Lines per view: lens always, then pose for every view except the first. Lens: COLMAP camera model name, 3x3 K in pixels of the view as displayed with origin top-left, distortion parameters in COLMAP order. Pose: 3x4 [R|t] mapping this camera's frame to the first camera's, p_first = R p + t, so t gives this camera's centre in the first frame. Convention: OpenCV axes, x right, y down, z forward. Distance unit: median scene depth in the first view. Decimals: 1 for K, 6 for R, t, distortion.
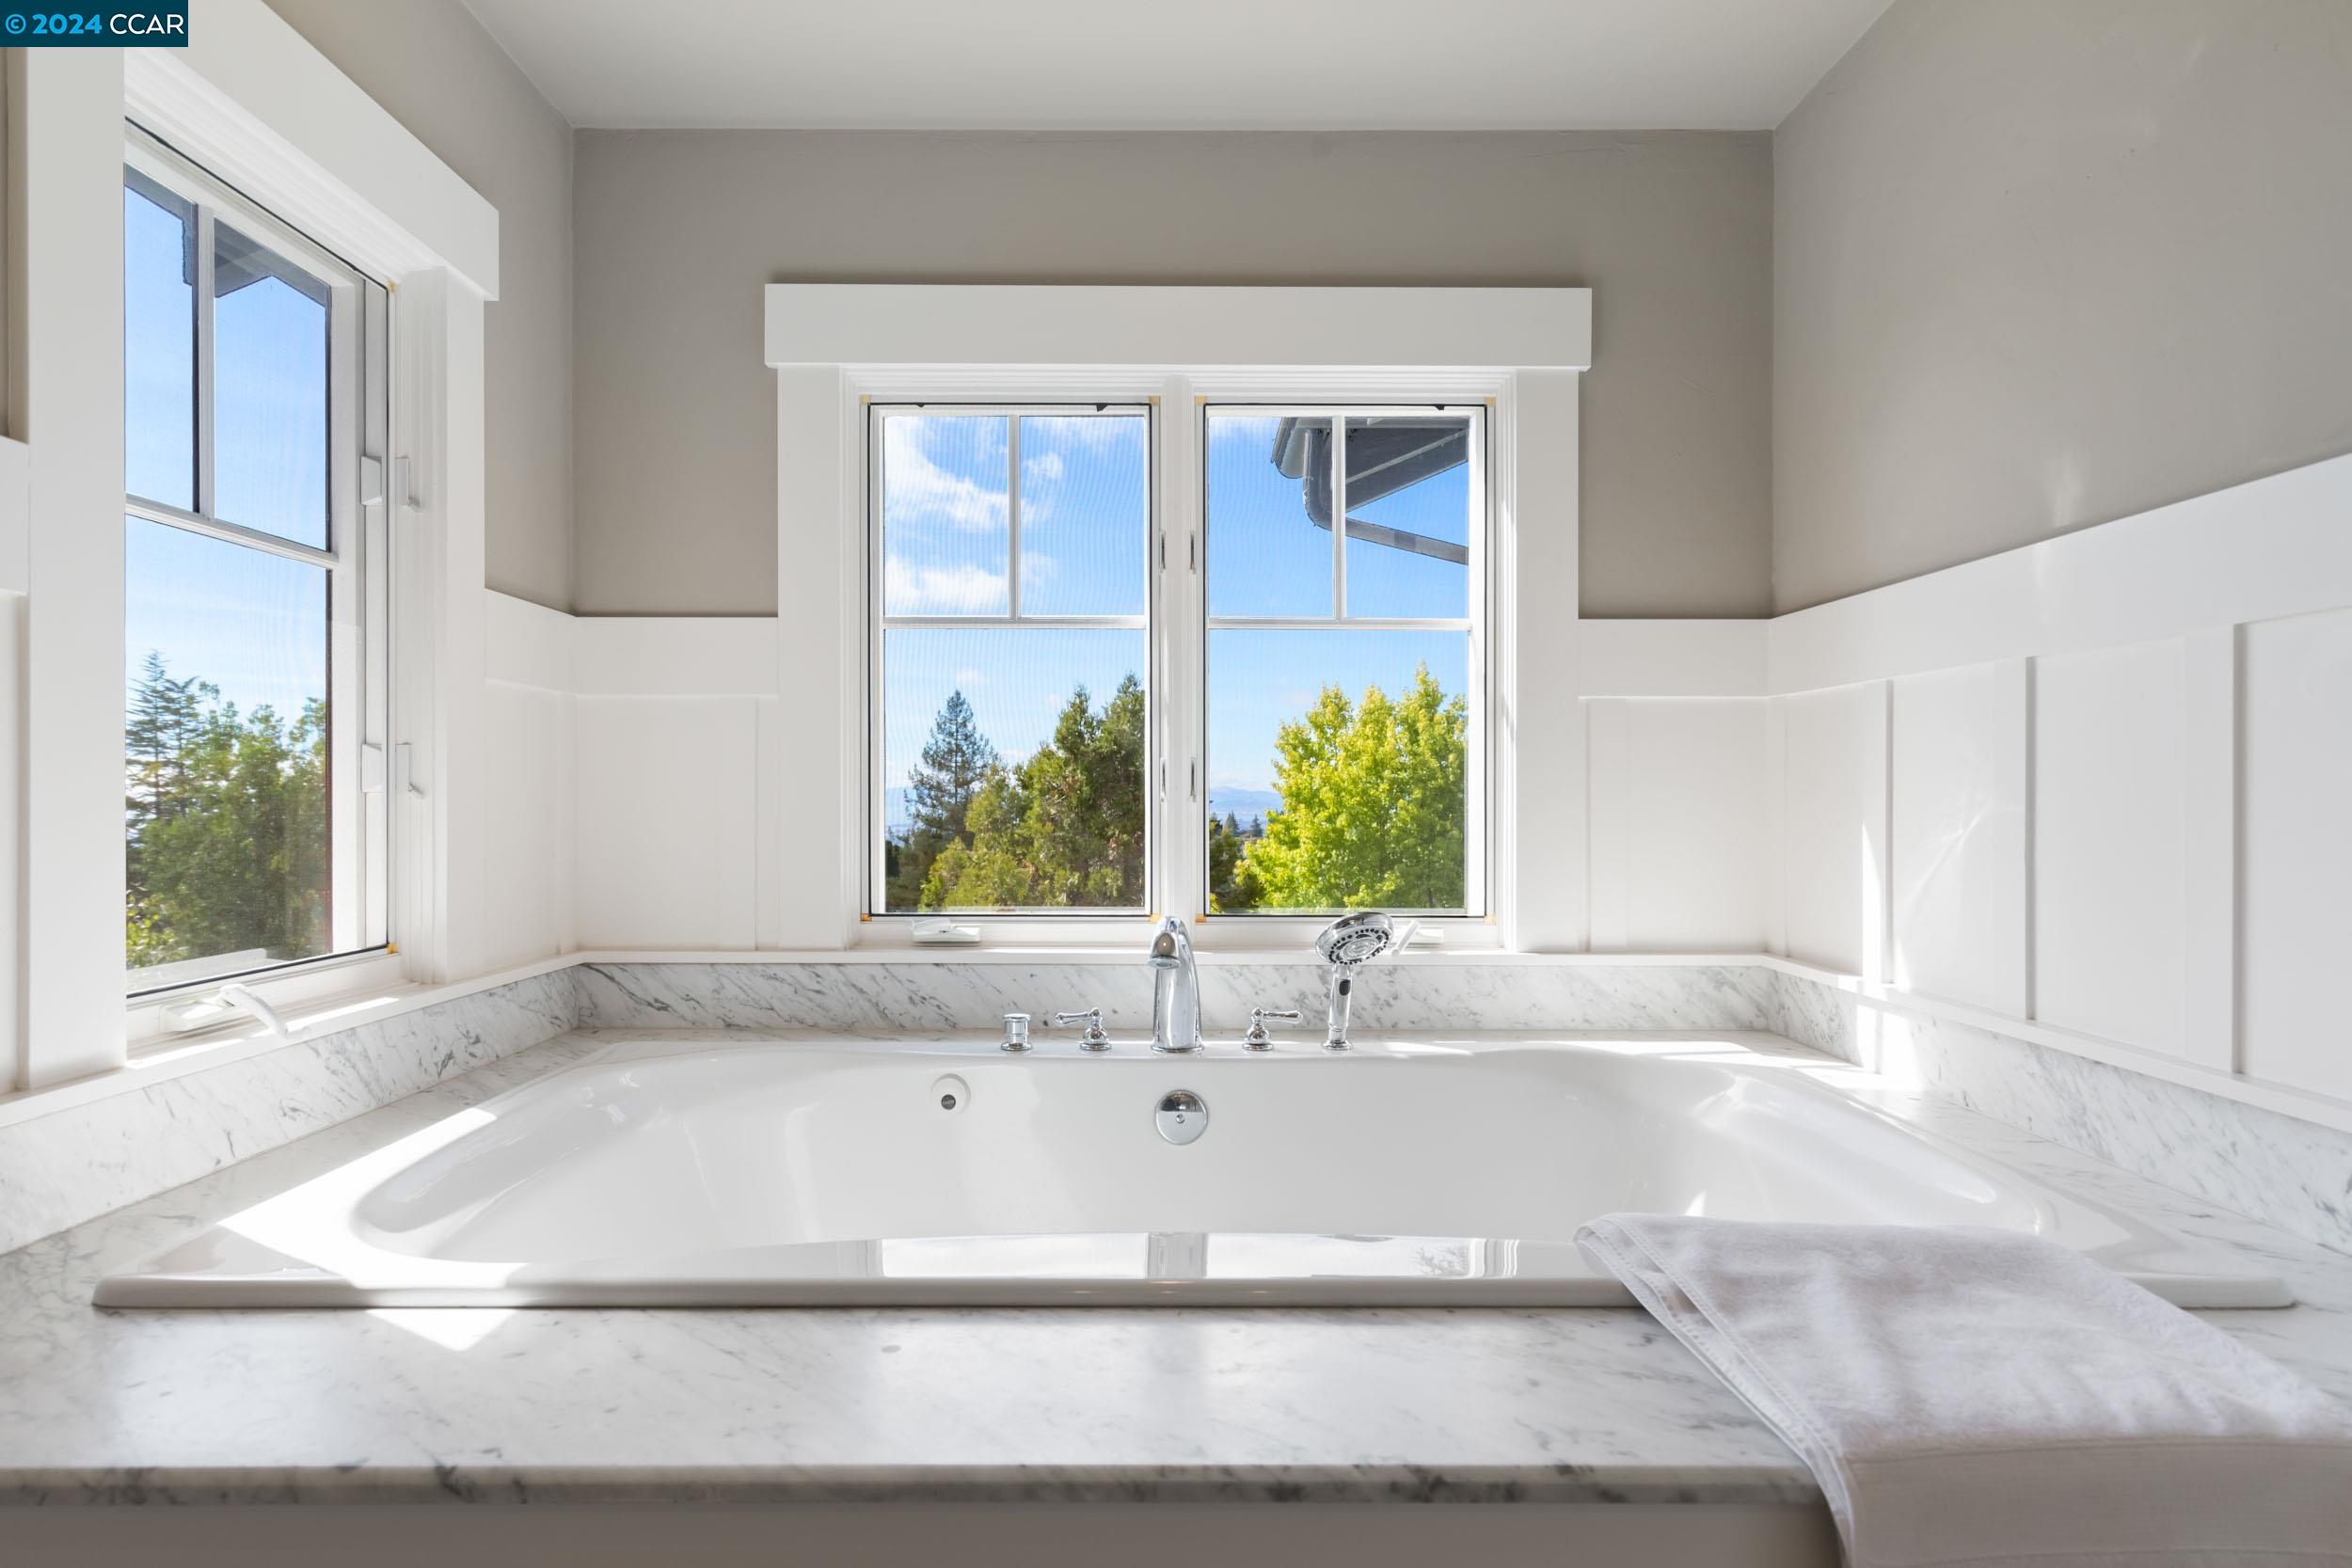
lens RADIAL K [[1302.9, 0, 1174.1], [0, 1302.9, 801.7], [0, 0, 1]] dist [0.013572, 0.000334]
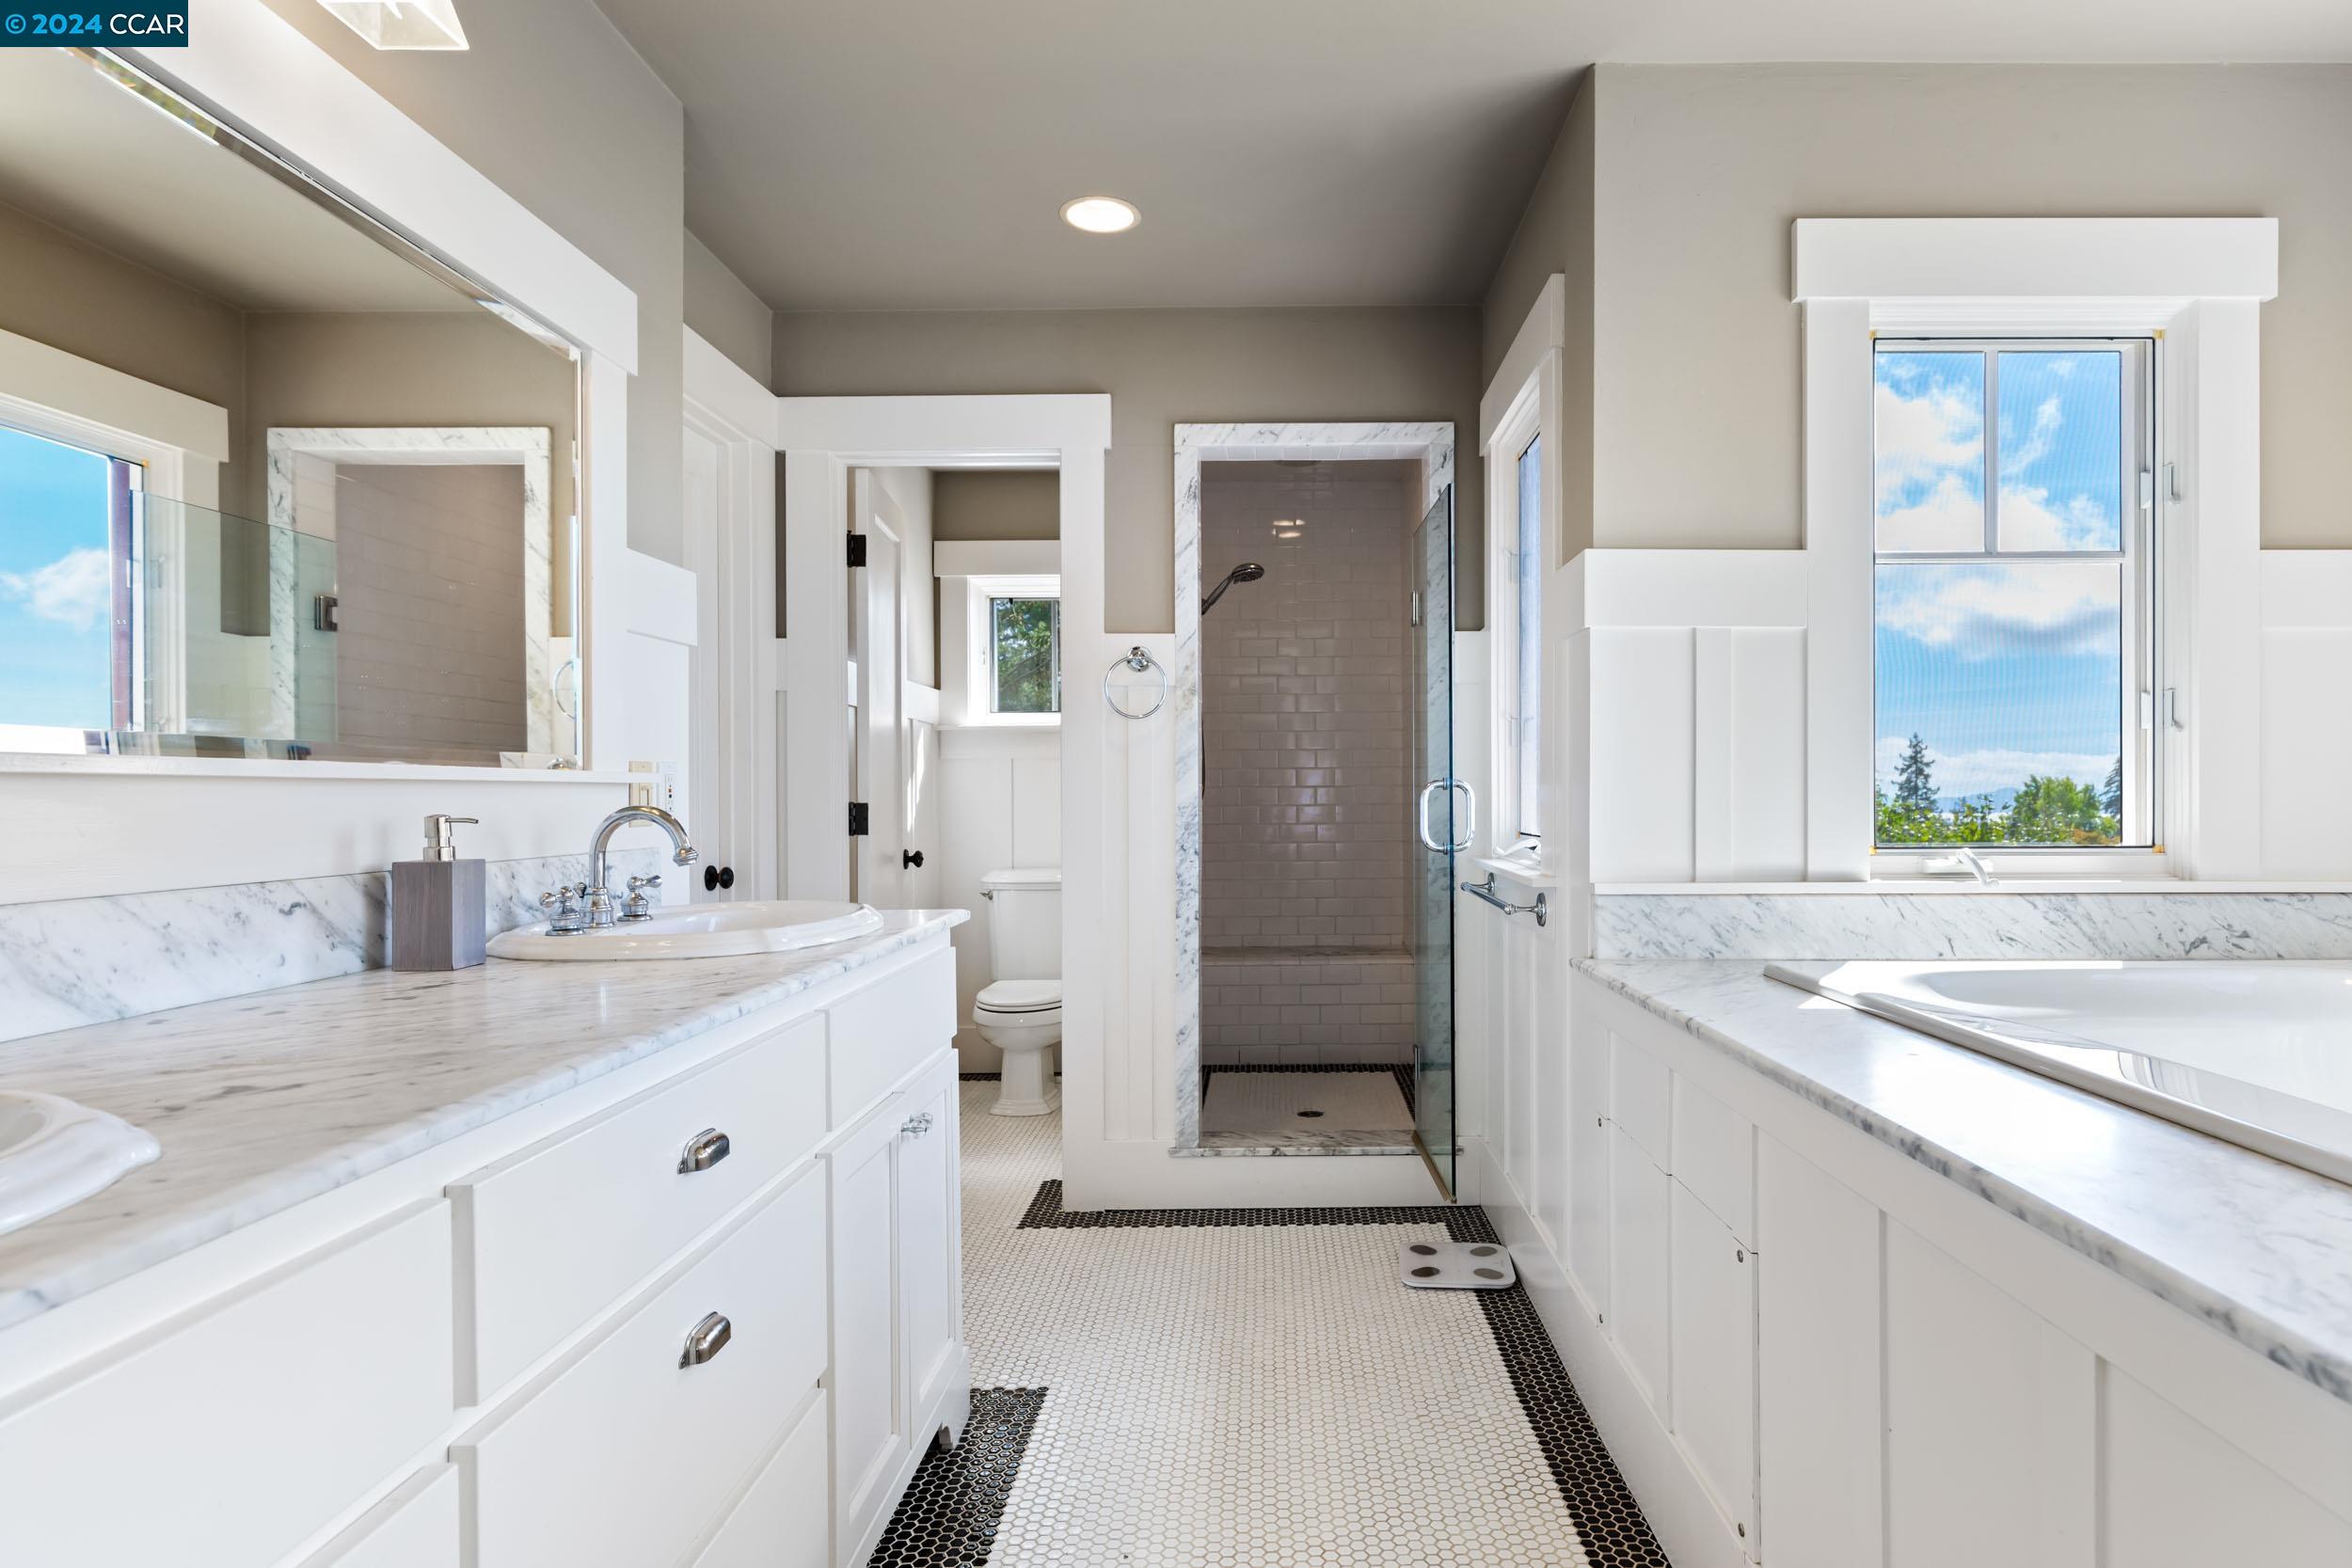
lens RADIAL K [[1302.9, 0, 1174.1], [0, 1302.9, 801.7], [0, 0, 1]] dist [0.013572, 0.000334]
pose [[-0.074689, 0.001474, -0.997206, 0.765015], [-0.000742, 0.999999, 0.001534, 0.064971], [0.997207, 0.000854, -0.074688, 0.134558]]
